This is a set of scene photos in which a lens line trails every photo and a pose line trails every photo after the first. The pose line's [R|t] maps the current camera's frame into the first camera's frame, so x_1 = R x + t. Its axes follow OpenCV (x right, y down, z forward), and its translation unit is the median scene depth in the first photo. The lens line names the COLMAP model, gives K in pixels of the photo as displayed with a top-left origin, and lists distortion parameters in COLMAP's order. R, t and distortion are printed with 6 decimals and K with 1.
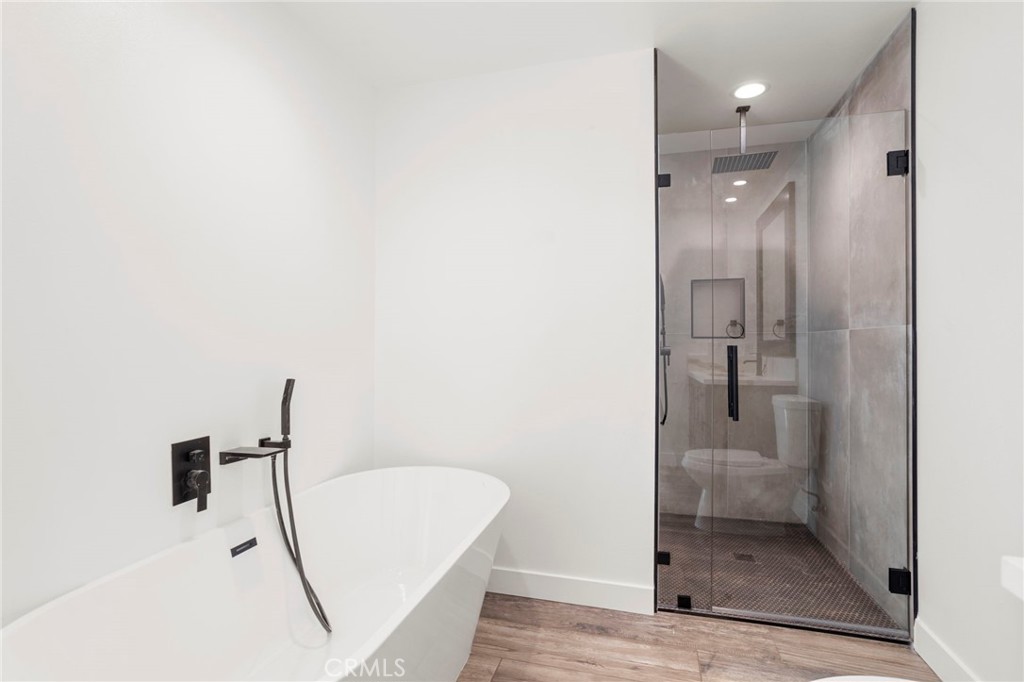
lens RADIAL K [[498.3, 0, 512.4], [0, 498.3, 340.8], [0, 0, 1]] dist [-0.002292, 0.007812]
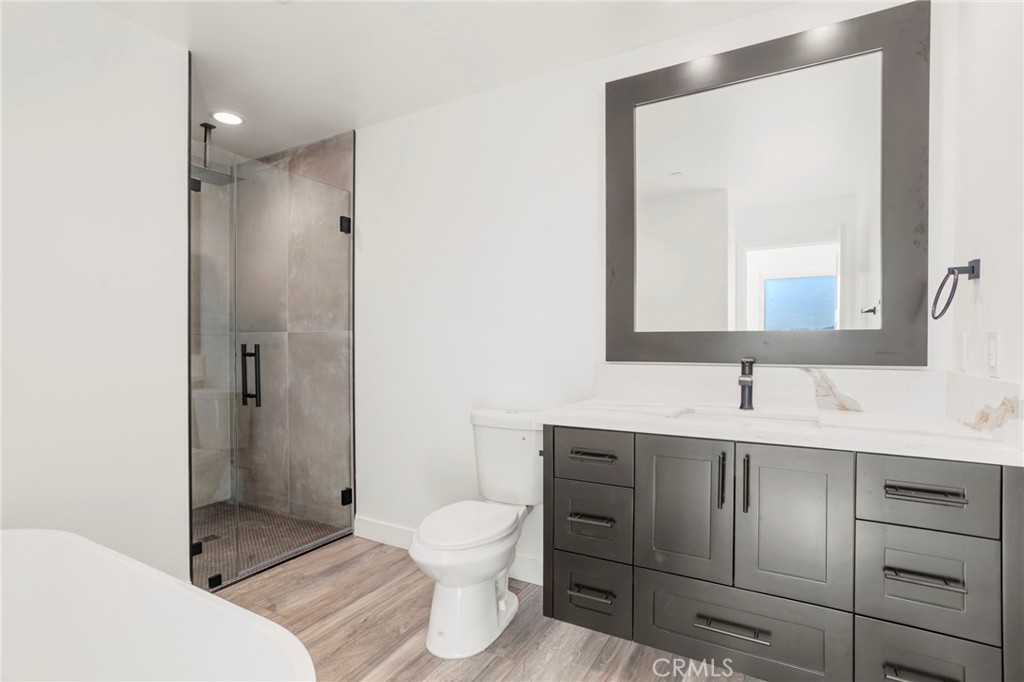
lens RADIAL K [[498.3, 0, 510.0], [0, 498.3, 343.9], [0, 0, 1]] dist [-0.002292, 0.007812]
pose [[0.271856, -0.002328, 0.962335, -0.497006], [-0.005696, 0.999976, 0.004028, -0.000347], [-0.962321, -0.006576, 0.271836, 0.087490]]
